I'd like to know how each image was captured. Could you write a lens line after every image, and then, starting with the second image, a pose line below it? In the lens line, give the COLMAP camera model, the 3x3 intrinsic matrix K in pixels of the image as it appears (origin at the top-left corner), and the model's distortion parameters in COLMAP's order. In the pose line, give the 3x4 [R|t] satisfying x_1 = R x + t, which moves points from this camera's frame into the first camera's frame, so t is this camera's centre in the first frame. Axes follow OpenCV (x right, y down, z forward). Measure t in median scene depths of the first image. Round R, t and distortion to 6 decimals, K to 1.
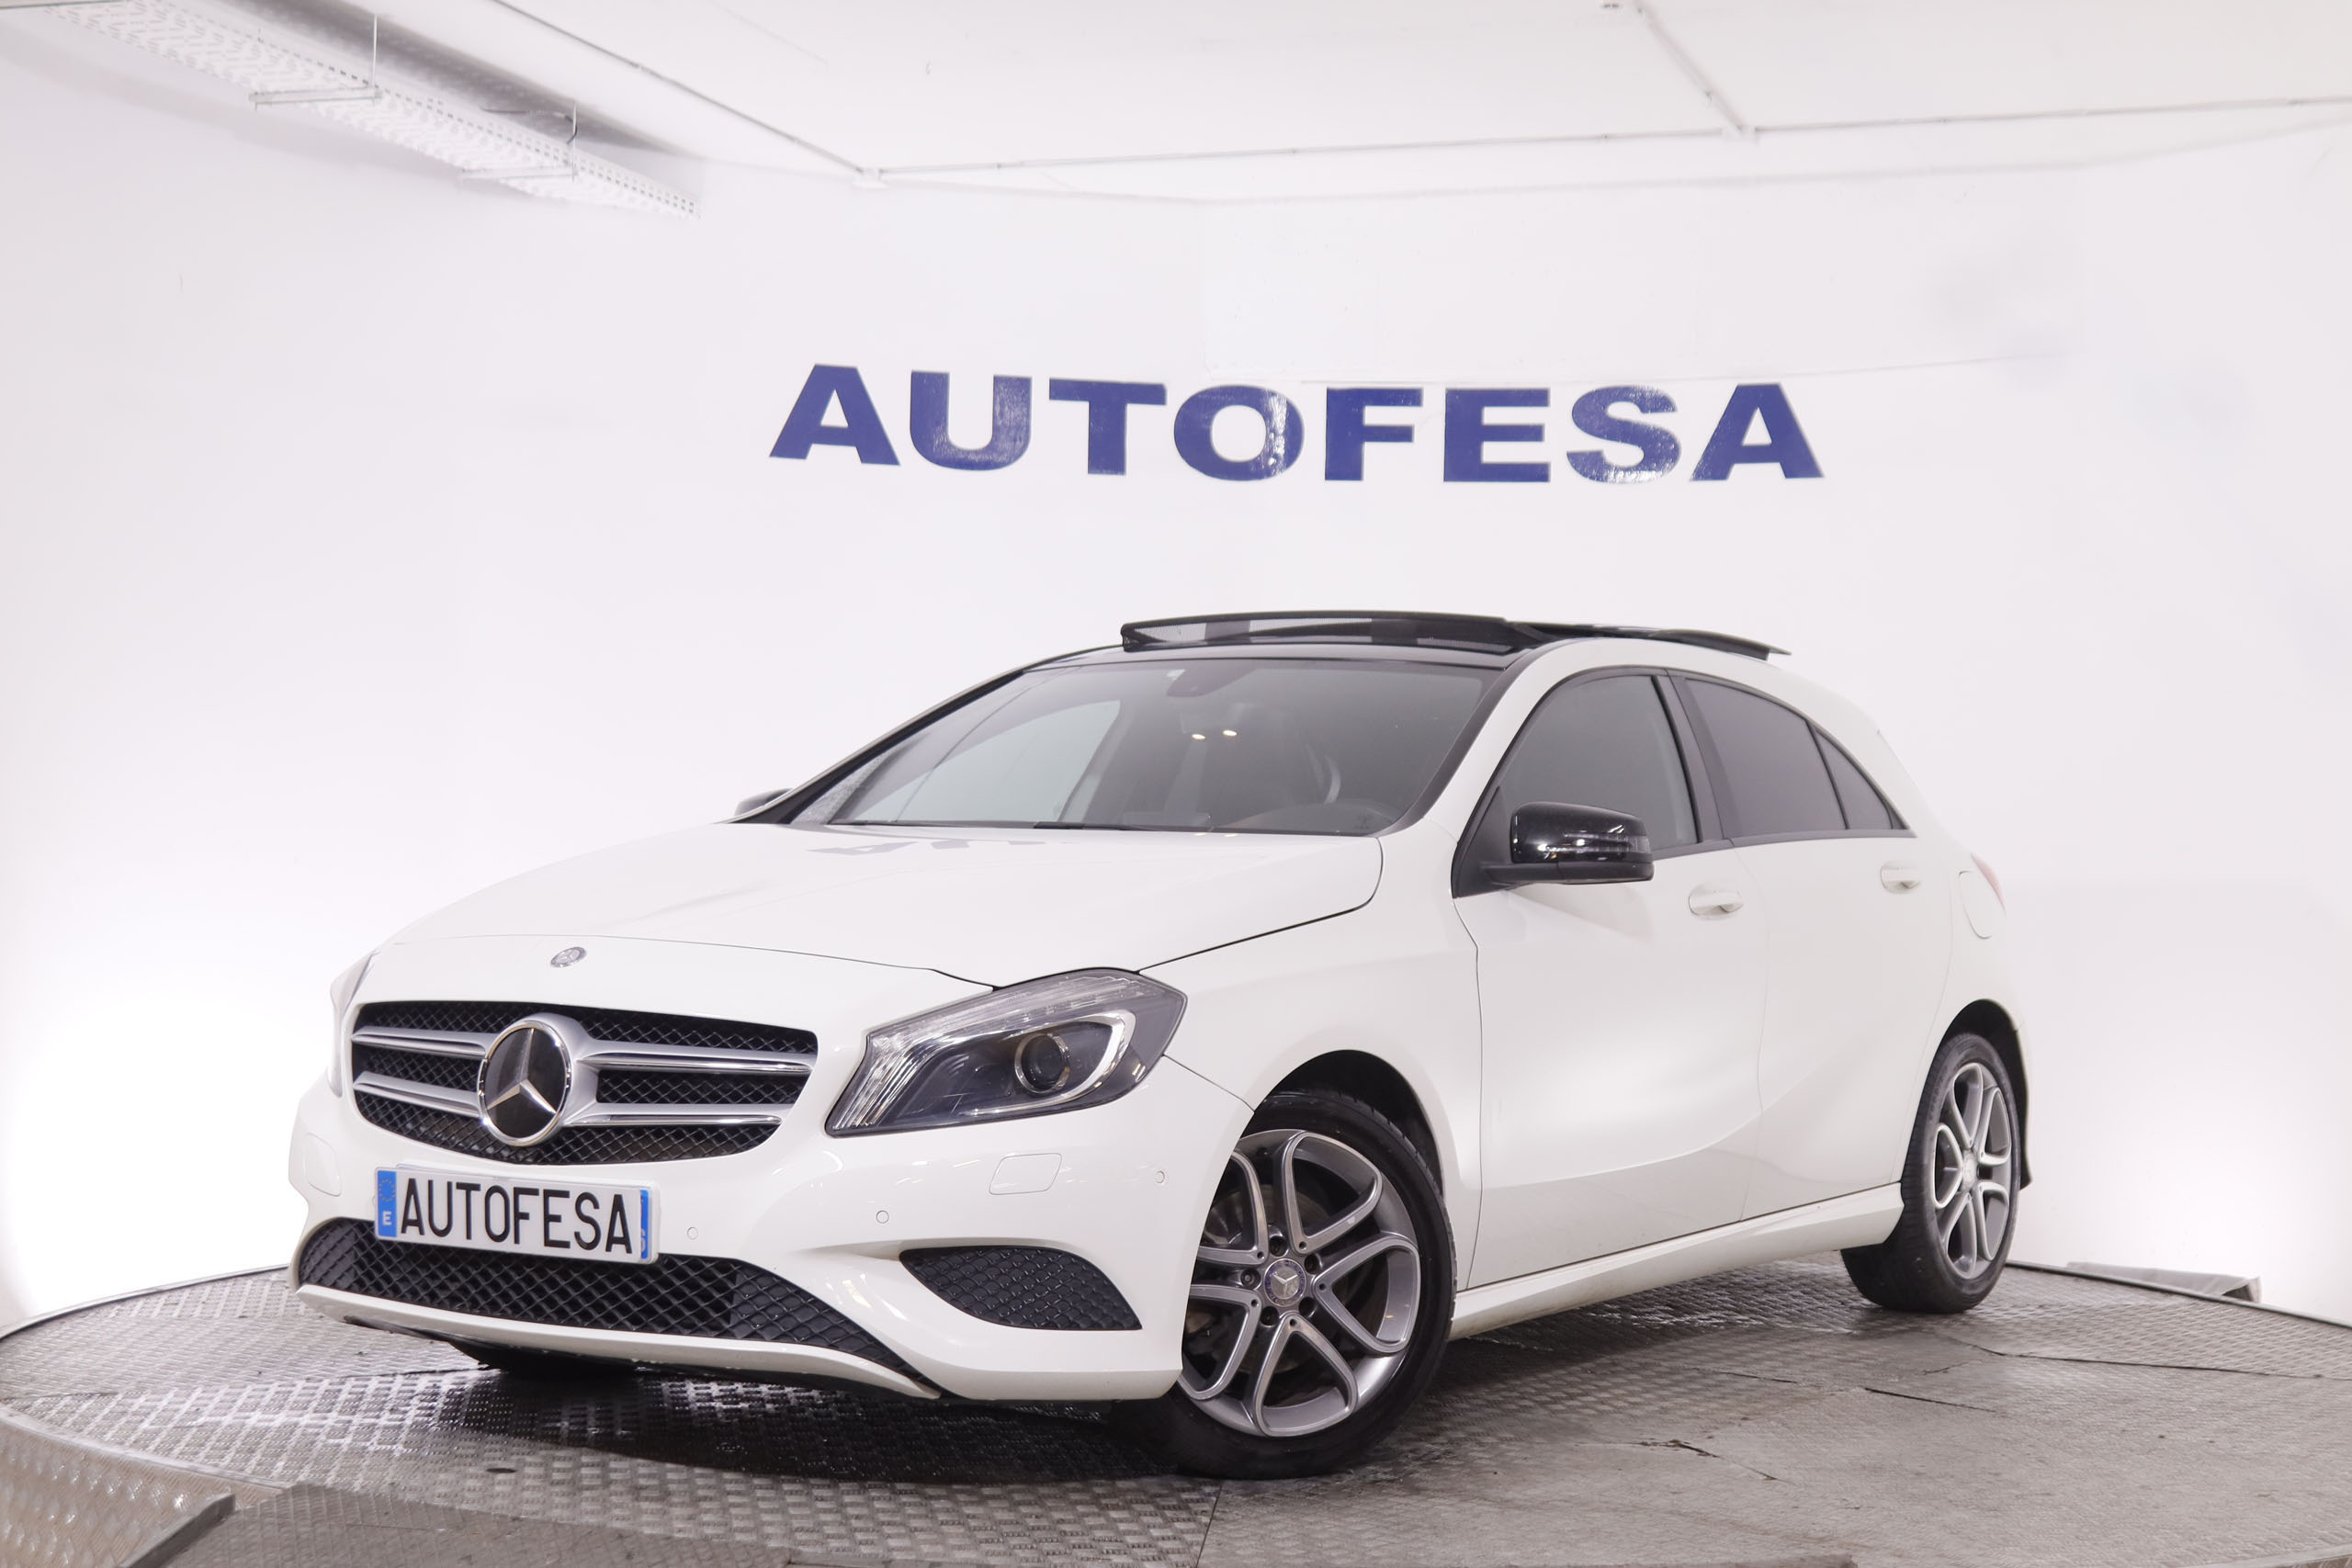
lens RADIAL K [[3763.1, 0, 1176.0], [0, 3763.1, 784.0], [0, 0, 1]] dist [-0.037857, 0.167393]
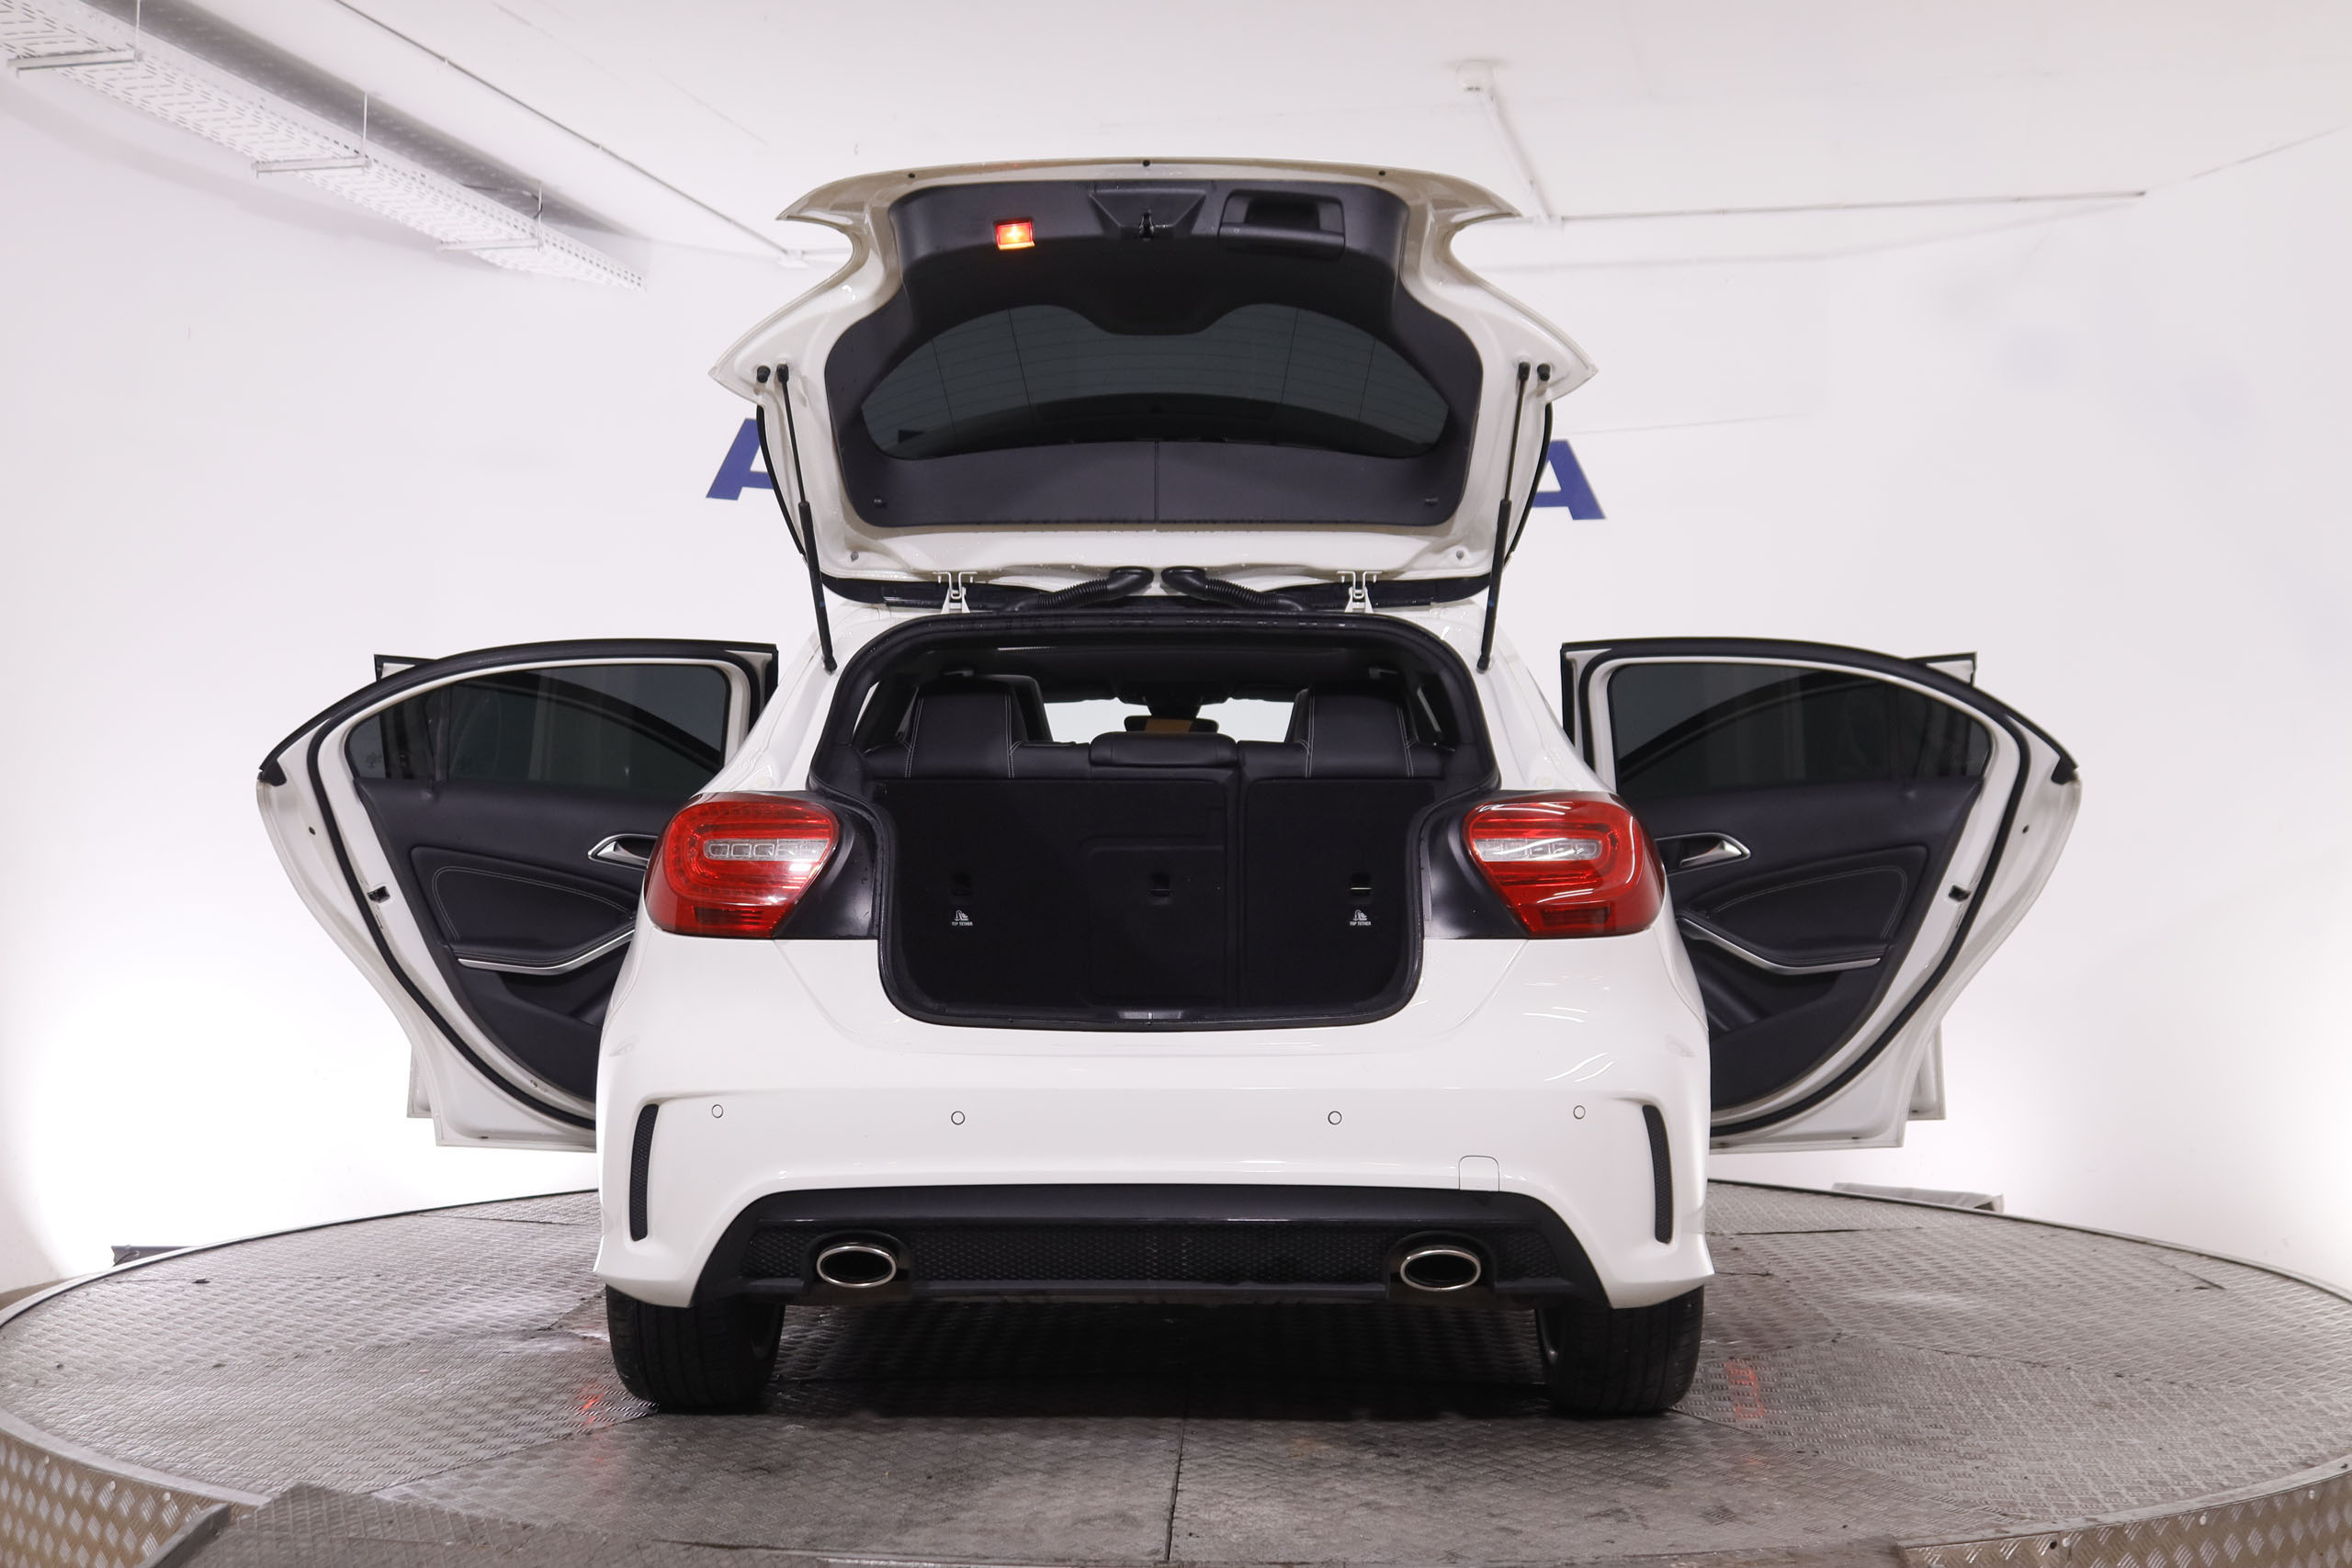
lens RADIAL K [[2804.9, 0, 1176.0], [0, 2804.9, 784.0], [0, 0, 1]] dist [-0.101218, 0.145726]
pose [[0.997033, -0.002539, 0.076938, -0.030100], [0.002720, 0.999994, -0.002249, 0.003423], [-0.076932, 0.002451, 0.997033, 0.130540]]
